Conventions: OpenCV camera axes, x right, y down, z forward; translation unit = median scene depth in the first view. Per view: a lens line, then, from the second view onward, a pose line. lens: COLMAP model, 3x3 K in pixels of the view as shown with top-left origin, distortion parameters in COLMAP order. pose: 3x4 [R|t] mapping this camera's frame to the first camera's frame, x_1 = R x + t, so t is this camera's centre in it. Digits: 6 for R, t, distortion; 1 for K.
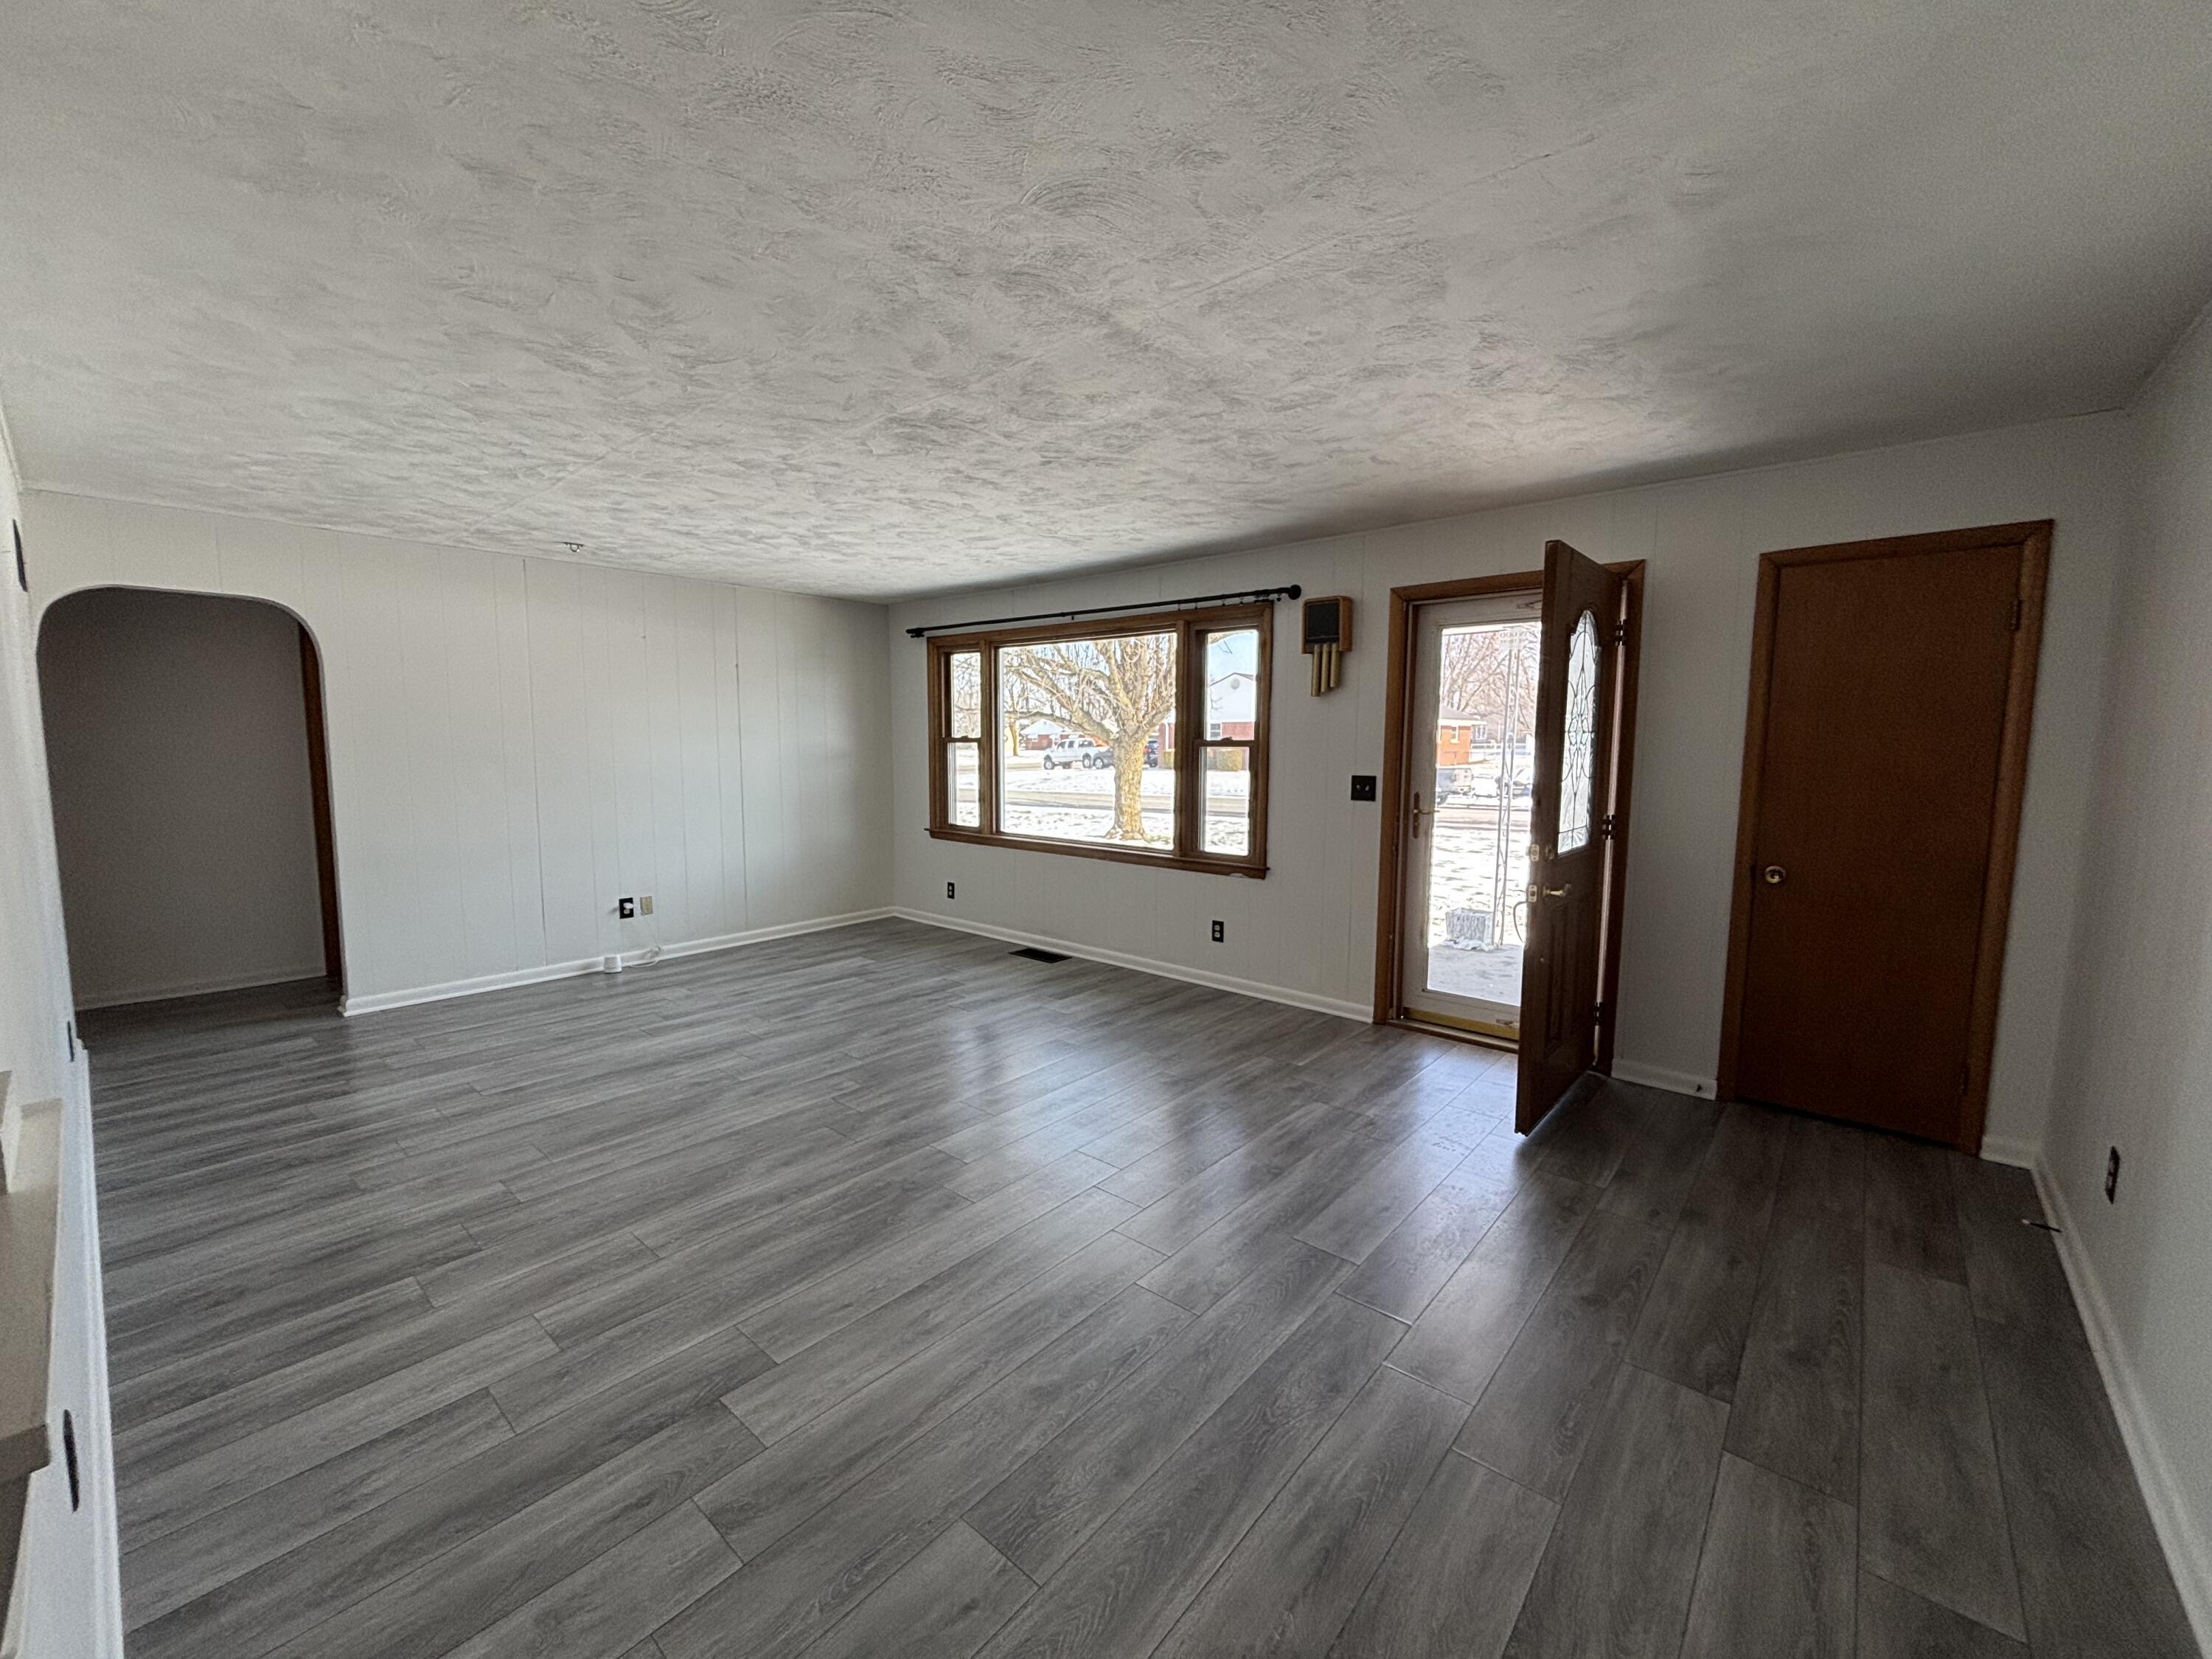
lens RADIAL K [[895.3, 0, 1102.9], [0, 895.3, 833.1], [0, 0, 1]] dist [-0.002736, 0.001296]
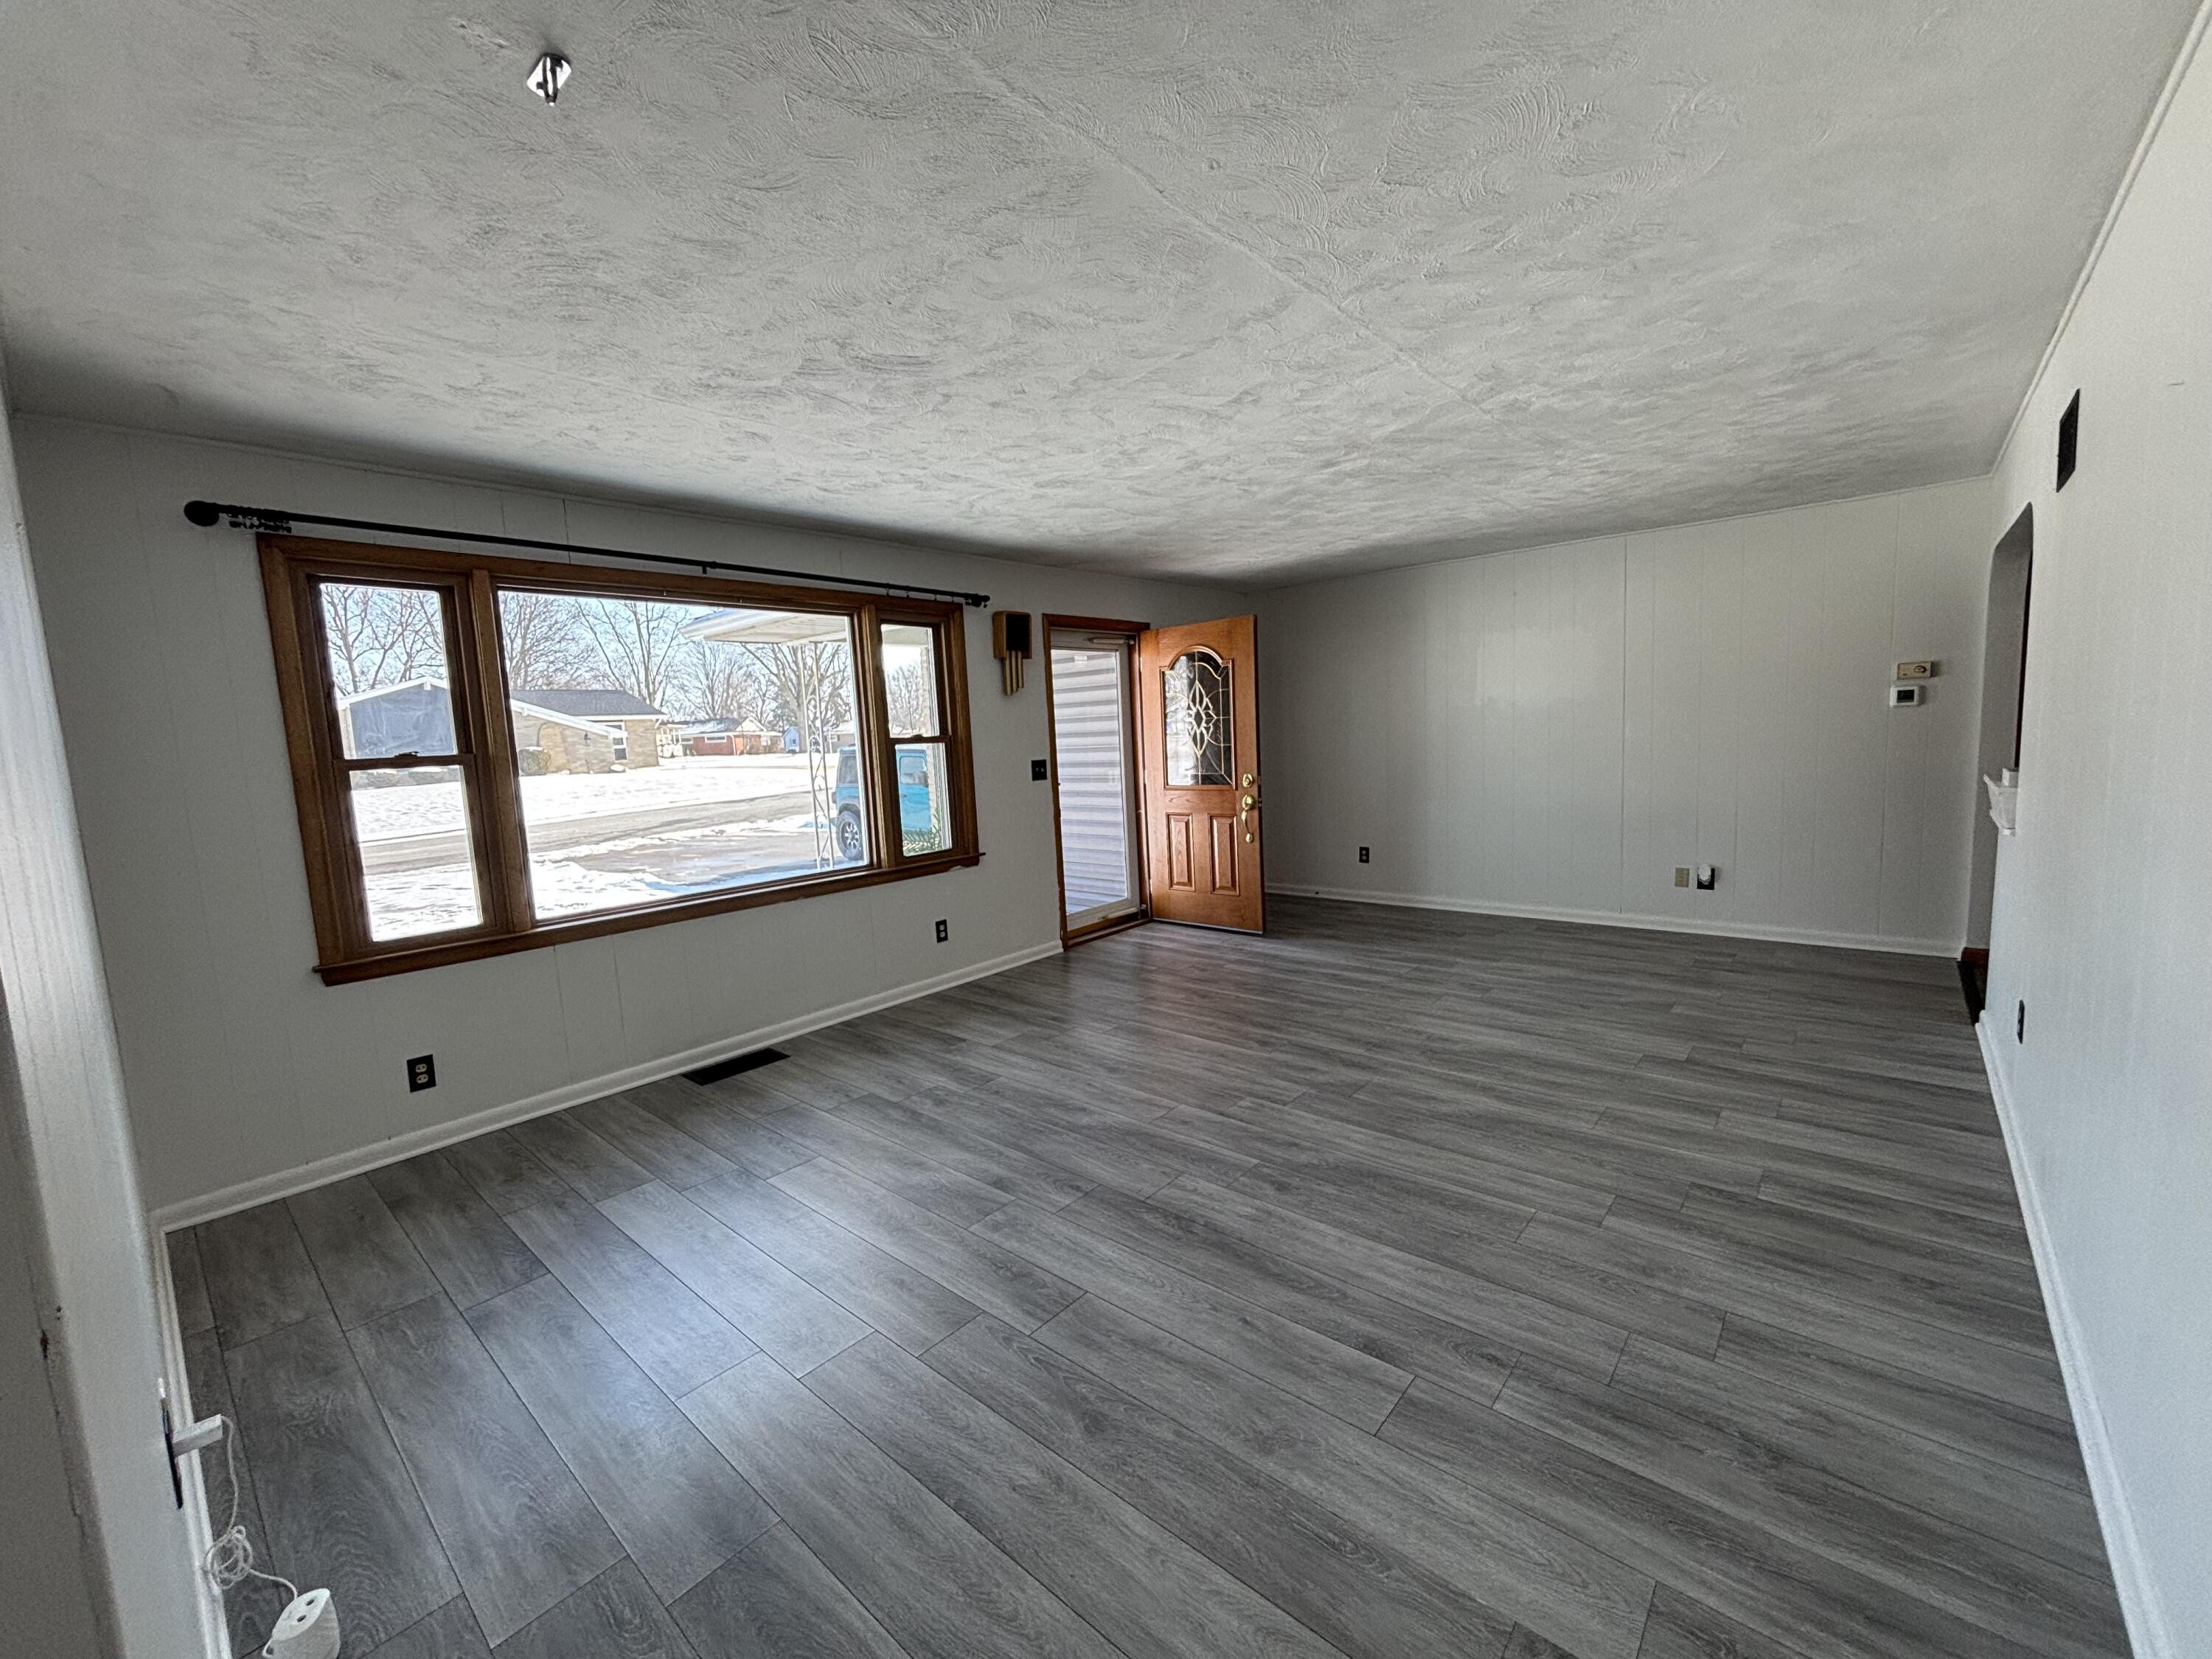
lens RADIAL K [[895.3, 0, 1102.9], [0, 895.3, 833.1], [0, 0, 1]] dist [-0.002736, 0.001296]
pose [[-0.001813, -0.116248, 0.993219, -0.996028], [0.155688, 0.981076, 0.115111, -0.097027], [-0.987805, 0.154841, 0.016320, 0.945166]]
